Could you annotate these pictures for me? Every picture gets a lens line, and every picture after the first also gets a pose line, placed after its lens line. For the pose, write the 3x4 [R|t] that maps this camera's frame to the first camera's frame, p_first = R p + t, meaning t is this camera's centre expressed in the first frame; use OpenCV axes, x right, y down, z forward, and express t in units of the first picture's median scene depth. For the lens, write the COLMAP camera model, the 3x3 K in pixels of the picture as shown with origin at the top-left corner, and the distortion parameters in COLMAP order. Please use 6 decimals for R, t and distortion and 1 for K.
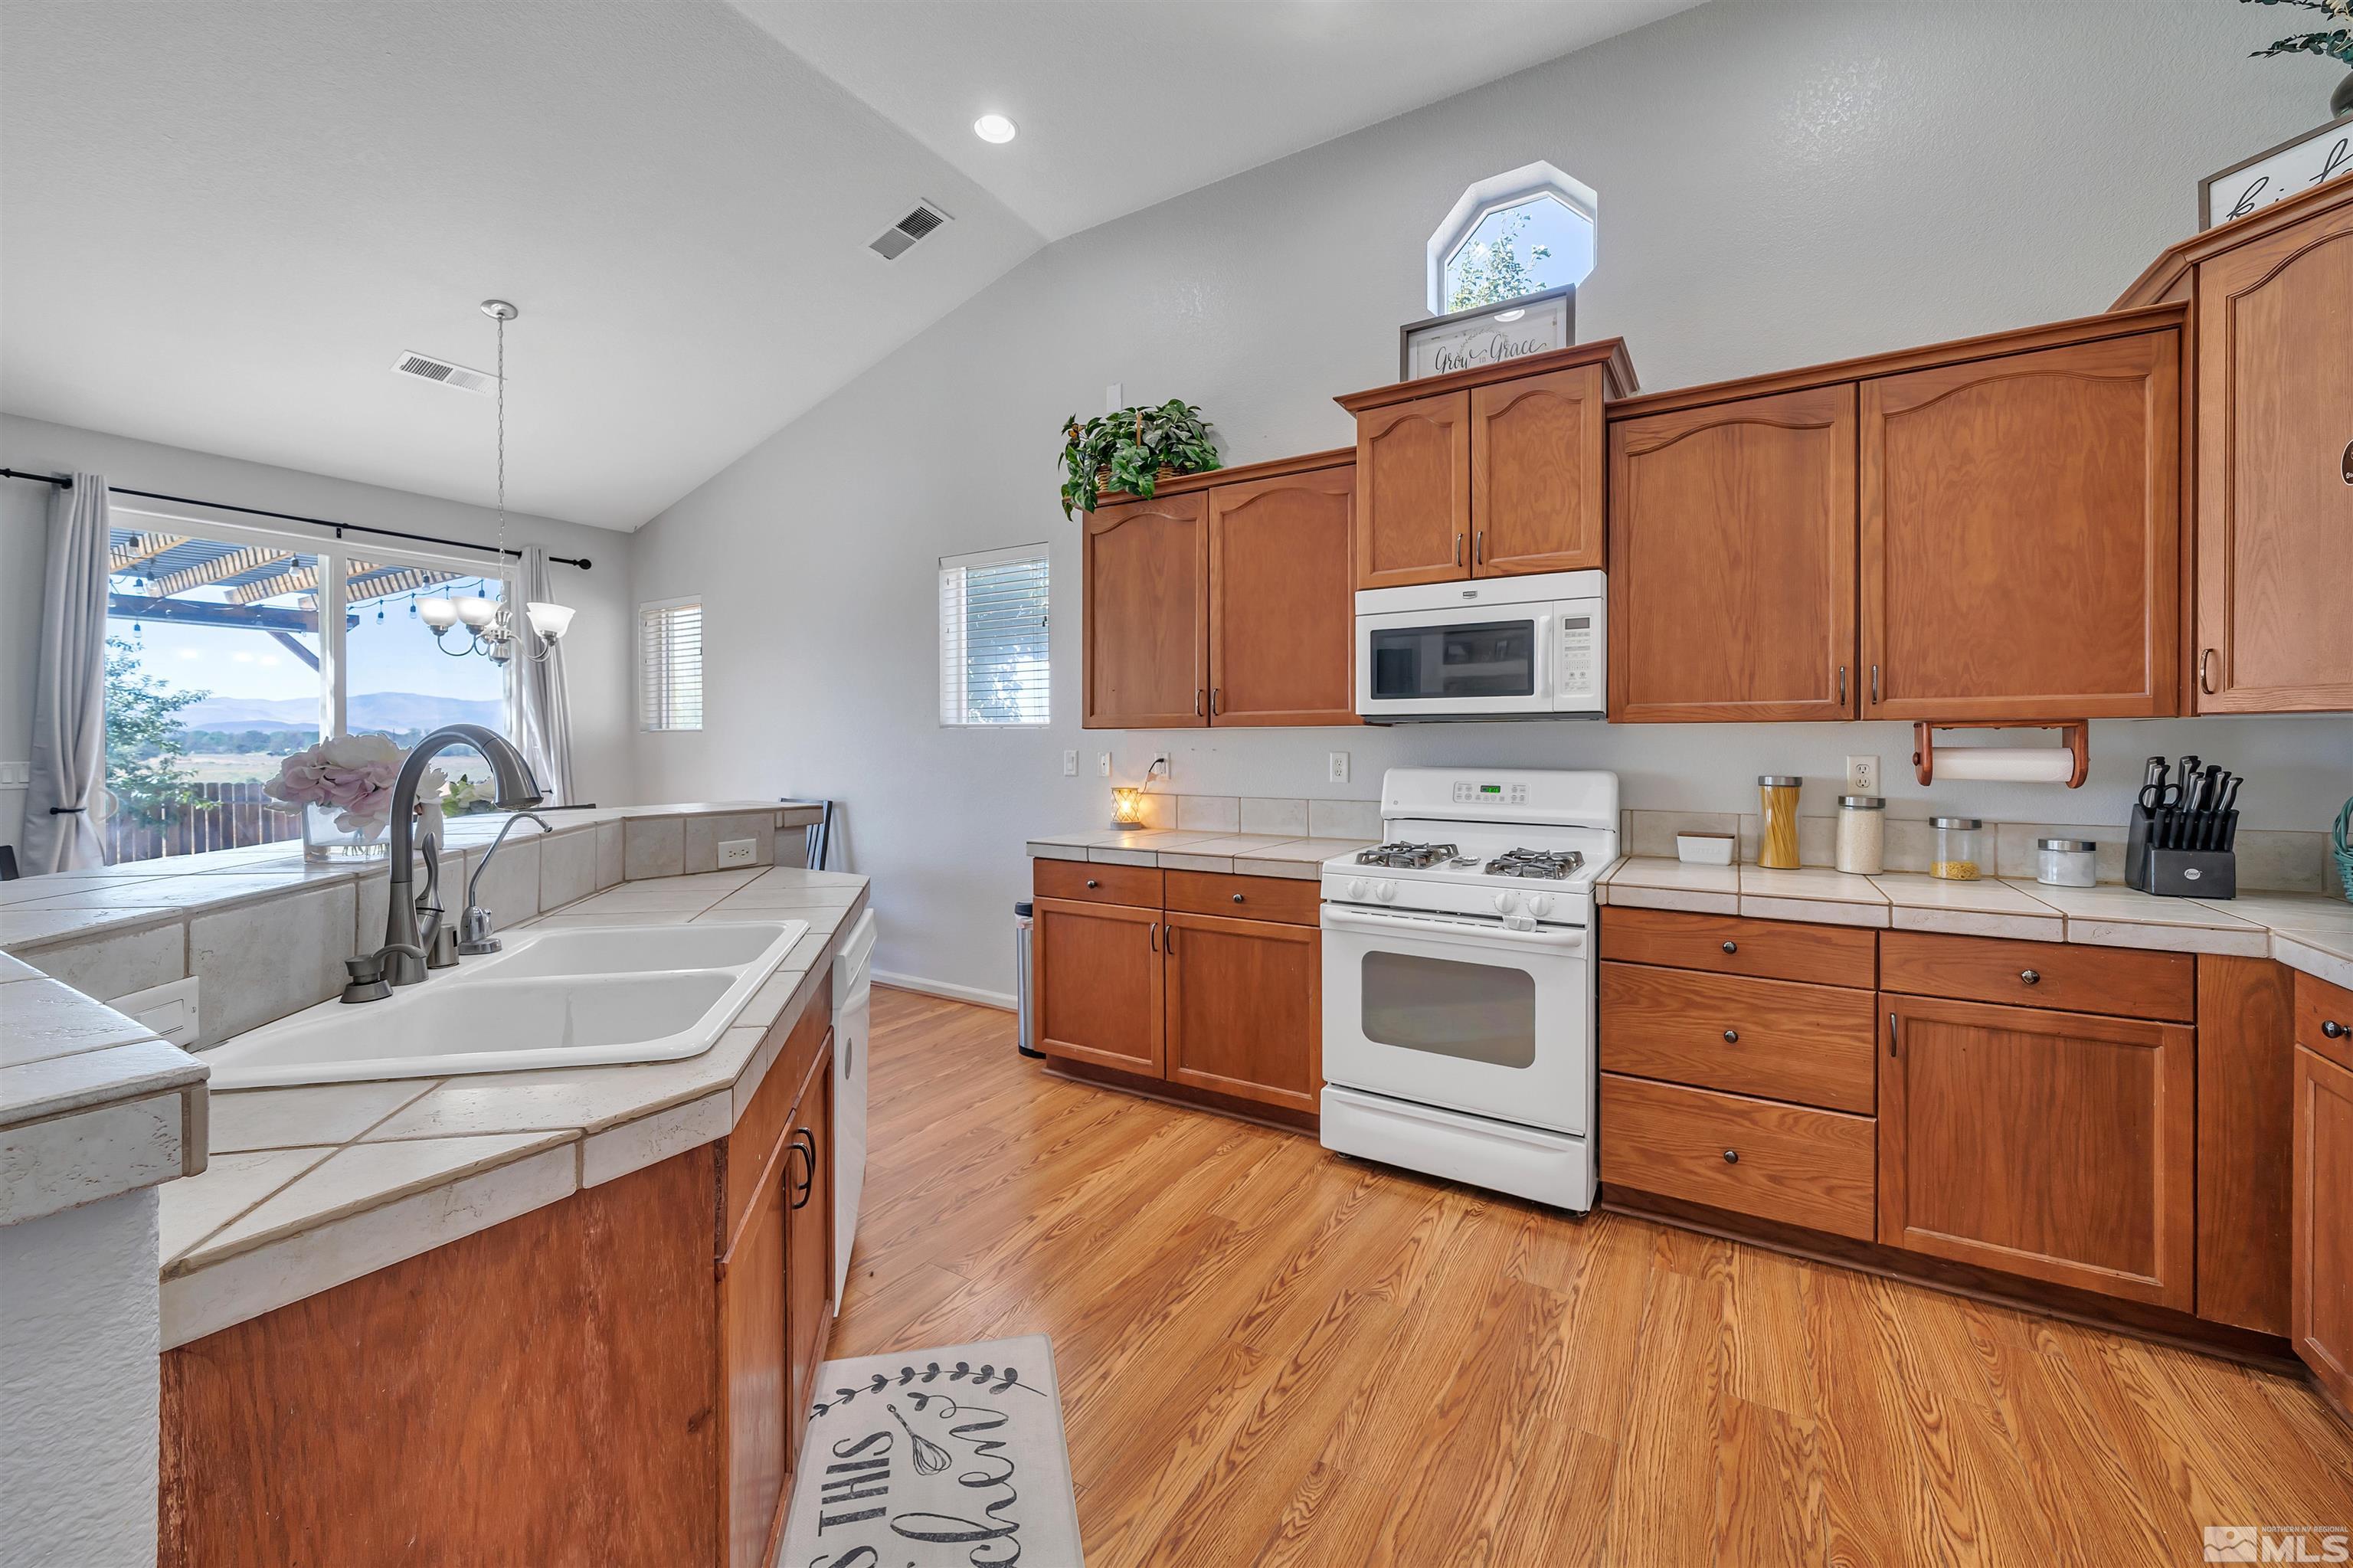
lens RADIAL K [[927.4, 0, 1177.5], [0, 927.4, 757.9], [0, 0, 1]] dist [-0.001636, -0.000673]
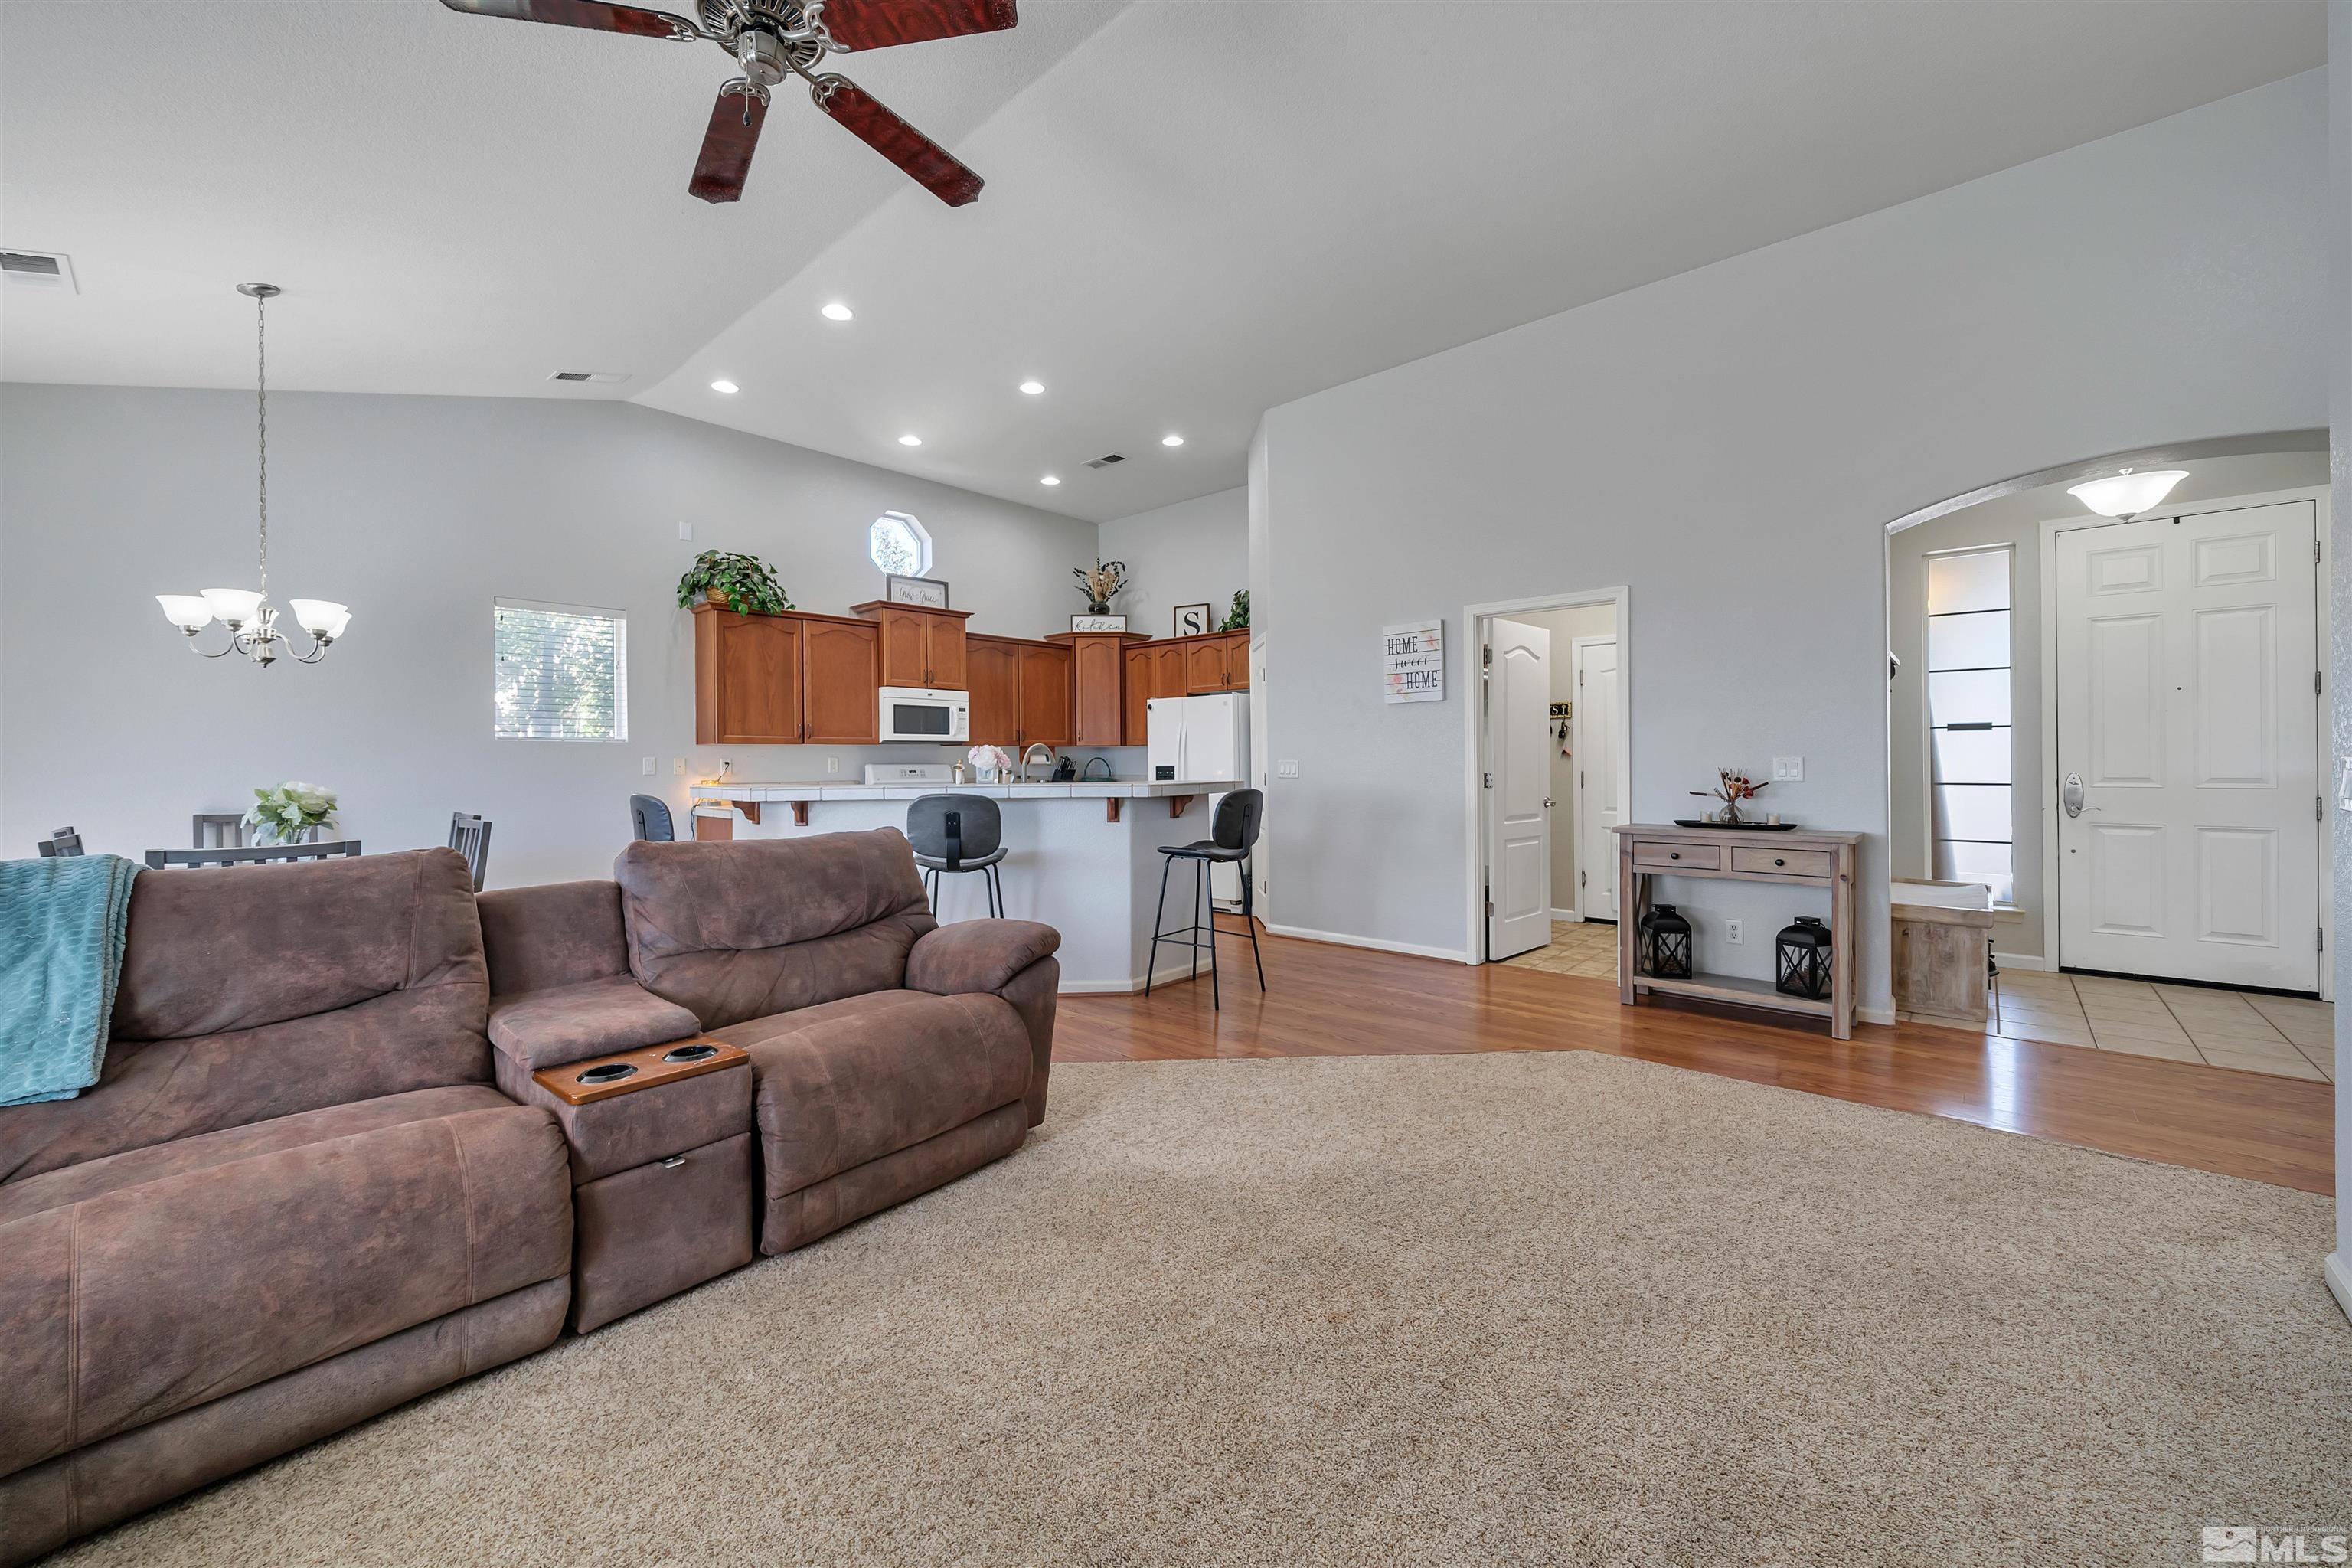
lens RADIAL K [[890.9, 0, 1176.0], [0, 890.9, 784.0], [0, 0, 1]] dist [-0.000496, -0.000079]
pose [[0.175255, -0.026471, 0.984167, -2.145302], [0.020408, 0.999521, 0.023250, 0.031492], [-0.984312, 0.016010, 0.175711, -0.116038]]
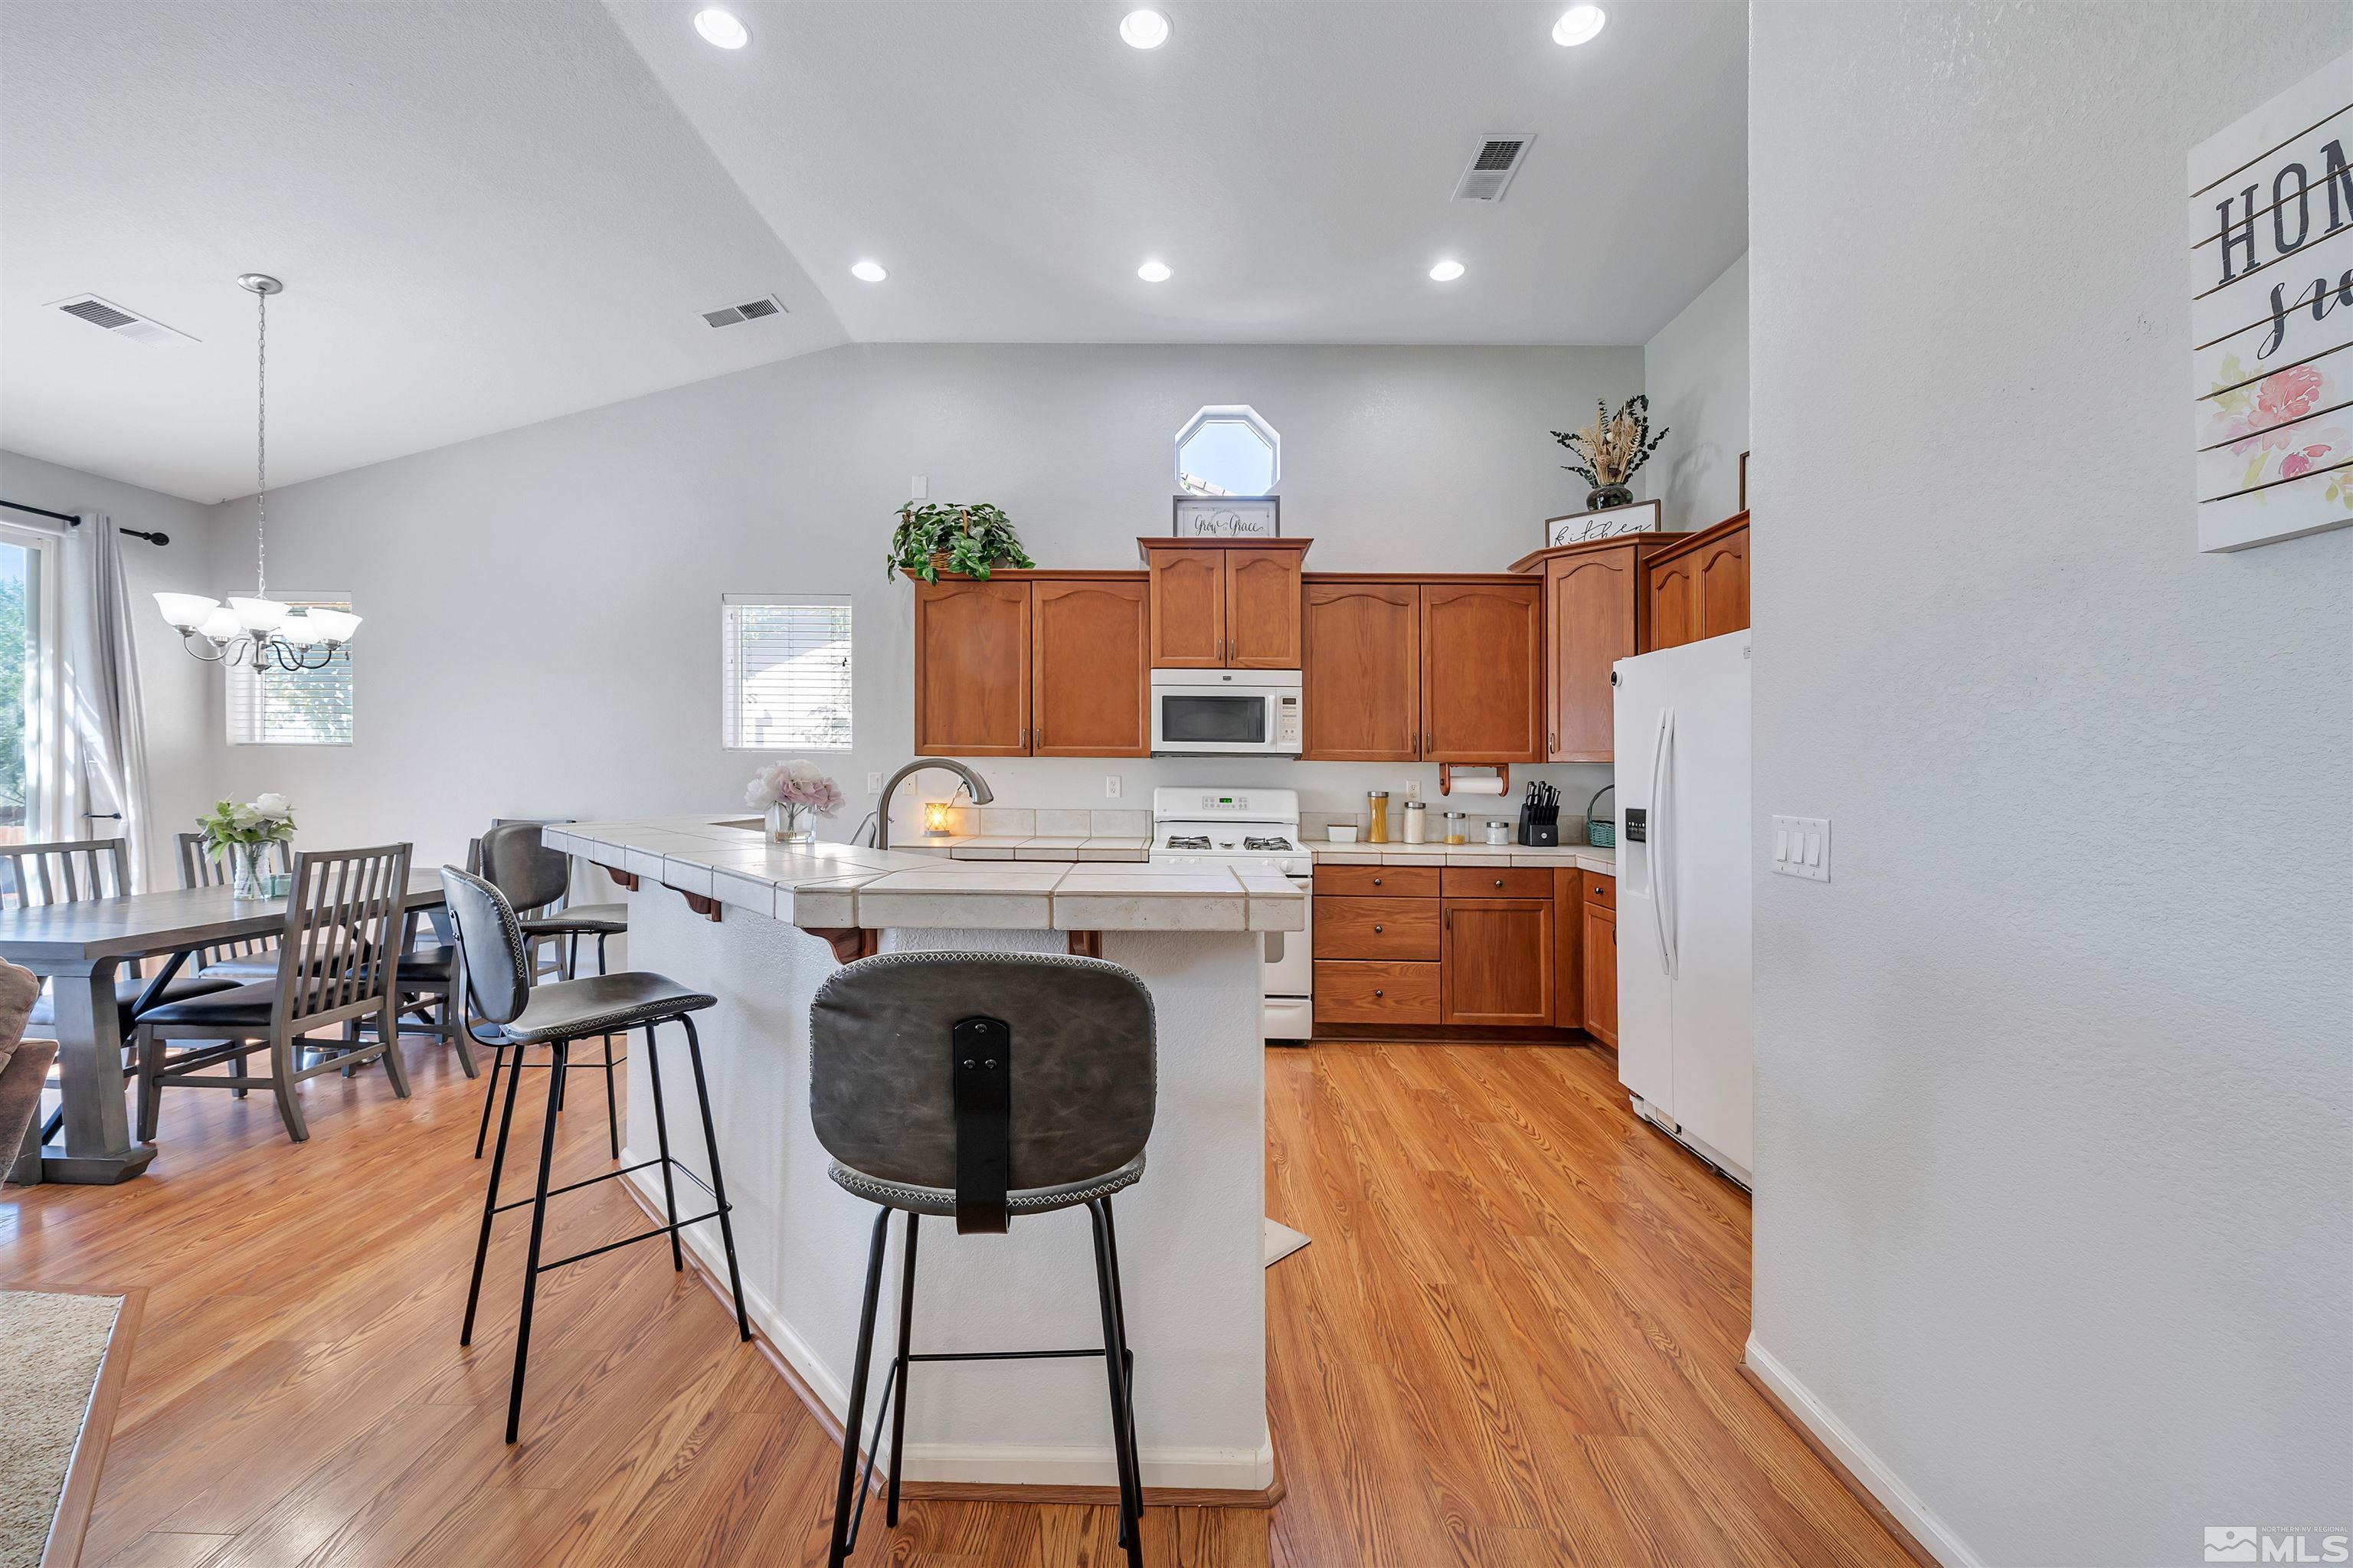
lens RADIAL K [[927.4, 0, 1177.5], [0, 927.4, 757.9], [0, 0, 1]] dist [-0.001636, -0.000673]
pose [[0.859543, 0.018219, 0.510739, -0.607431], [-0.005050, 0.999618, -0.027161, 0.005423], [-0.511039, 0.020767, 0.859307, -0.348024]]
